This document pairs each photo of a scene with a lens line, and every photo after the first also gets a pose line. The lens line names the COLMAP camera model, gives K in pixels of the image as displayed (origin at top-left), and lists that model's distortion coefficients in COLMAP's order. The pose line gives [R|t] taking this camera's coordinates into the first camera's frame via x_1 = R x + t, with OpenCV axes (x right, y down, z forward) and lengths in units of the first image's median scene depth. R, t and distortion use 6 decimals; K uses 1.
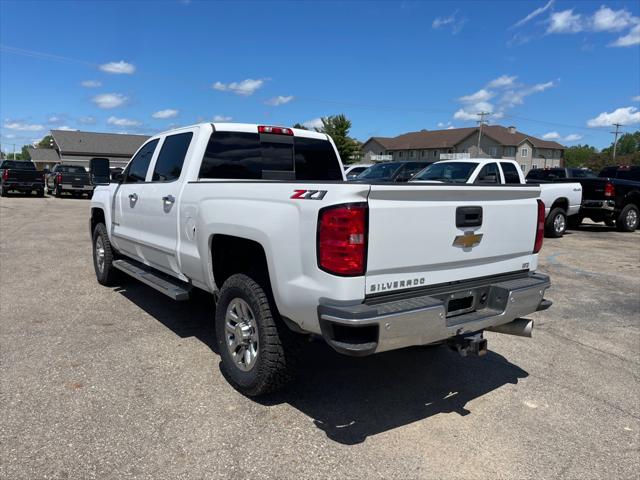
lens RADIAL K [[491.9, 0, 317.6], [0, 491.9, 238.1], [0, 0, 1]] dist [0.081082, -0.104699]
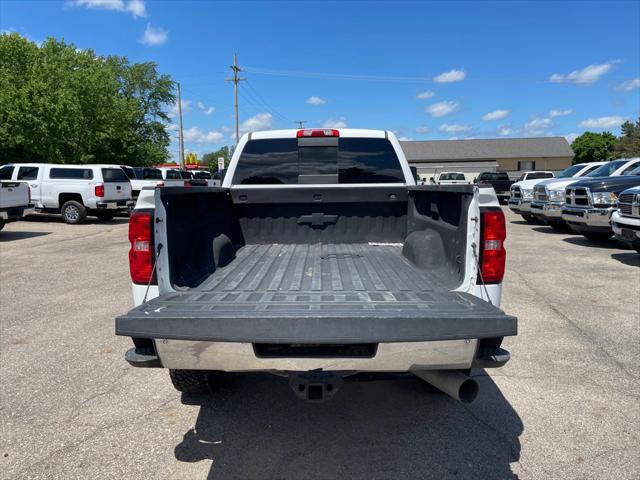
lens RADIAL K [[491.9, 0, 314.7], [0, 491.9, 238.1], [0, 0, 1]] dist [0.081082, -0.104699]
pose [[0.788027, 0.044068, -0.614062, 0.669766], [-0.048073, 0.998794, 0.009987, -0.028866], [0.613761, 0.021650, 0.789195, 0.307203]]
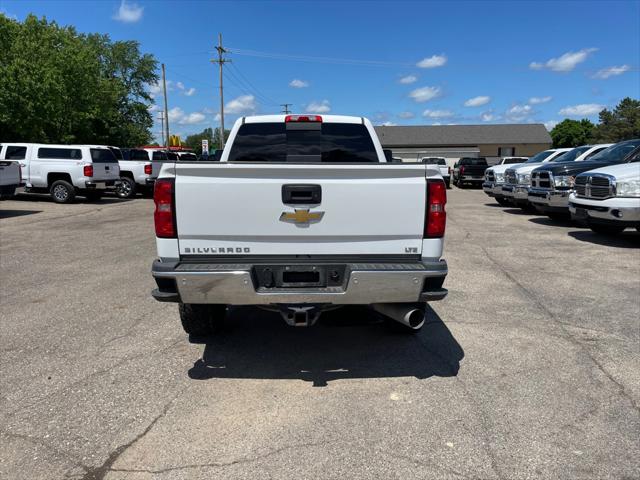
lens RADIAL K [[491.9, 0, 321.6], [0, 491.9, 239.7], [0, 0, 1]] dist [0.081082, -0.104699]
pose [[0.814588, 0.068527, -0.575978, 0.791399], [-0.053724, 0.997642, 0.042713, 0.005248], [0.577547, -0.003850, 0.816349, 0.149653]]
